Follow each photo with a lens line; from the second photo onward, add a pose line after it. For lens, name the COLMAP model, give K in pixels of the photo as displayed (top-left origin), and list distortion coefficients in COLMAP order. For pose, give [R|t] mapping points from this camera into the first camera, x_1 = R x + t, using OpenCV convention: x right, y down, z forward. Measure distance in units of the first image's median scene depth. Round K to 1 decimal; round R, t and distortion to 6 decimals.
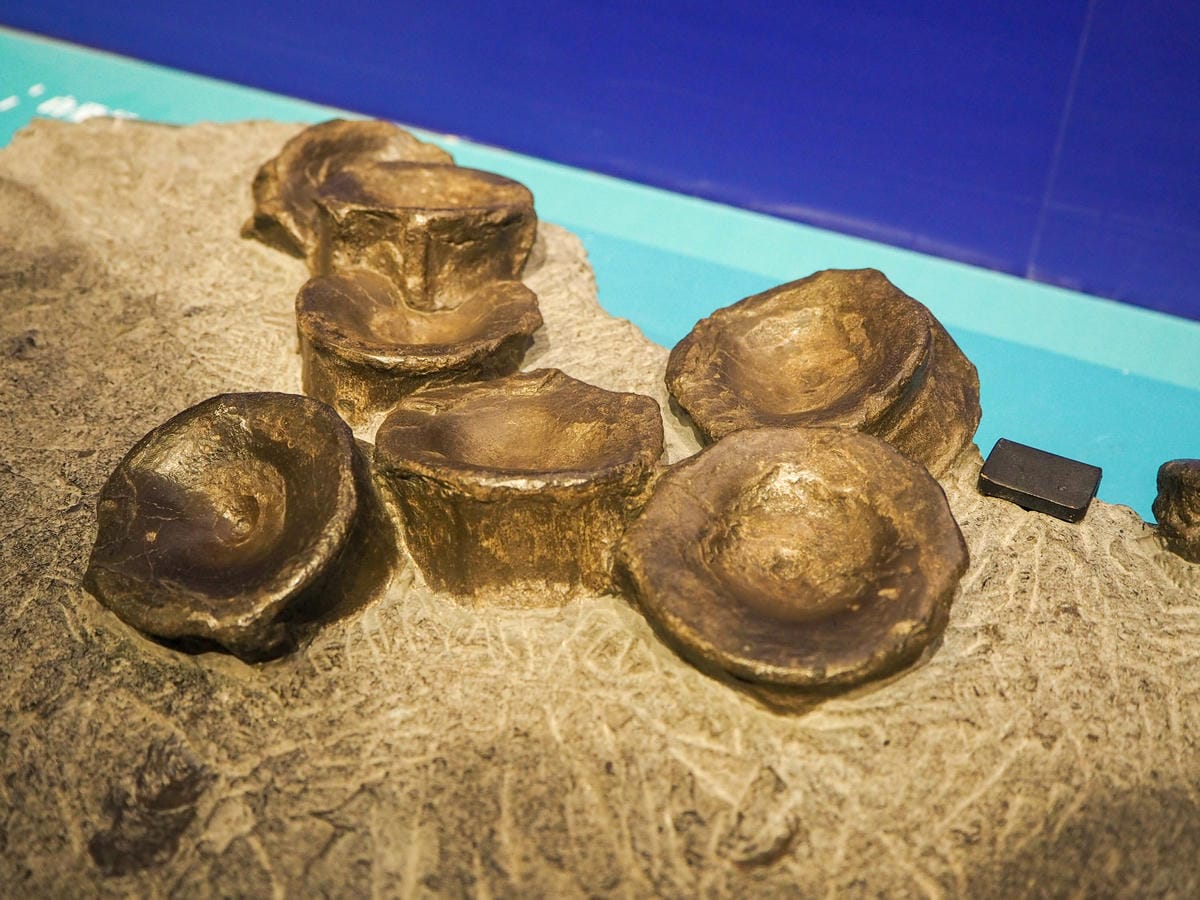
lens RADIAL K [[1330.8, 0, 600.0], [0, 1330.8, 450.0], [0, 0, 1]] dist [0.023528, -0.015722]
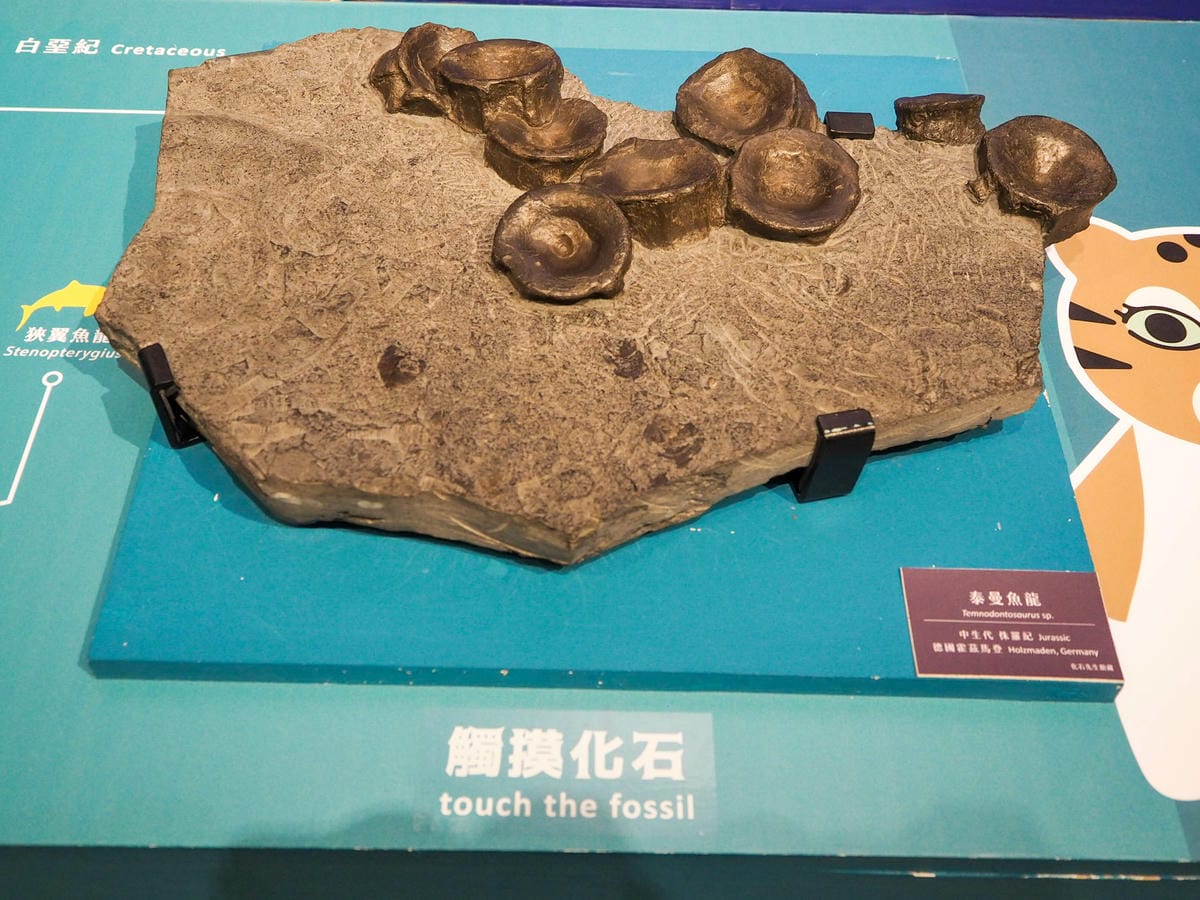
lens RADIAL K [[1330.8, 0, 600.0], [0, 1330.8, 450.0], [0, 0, 1]] dist [0.023528, -0.015722]
pose [[0.879078, -0.357160, 0.315687, -1.132924], [0.270981, 0.919282, 0.285465, -0.273609], [-0.392162, -0.165401, 0.904904, -1.176050]]
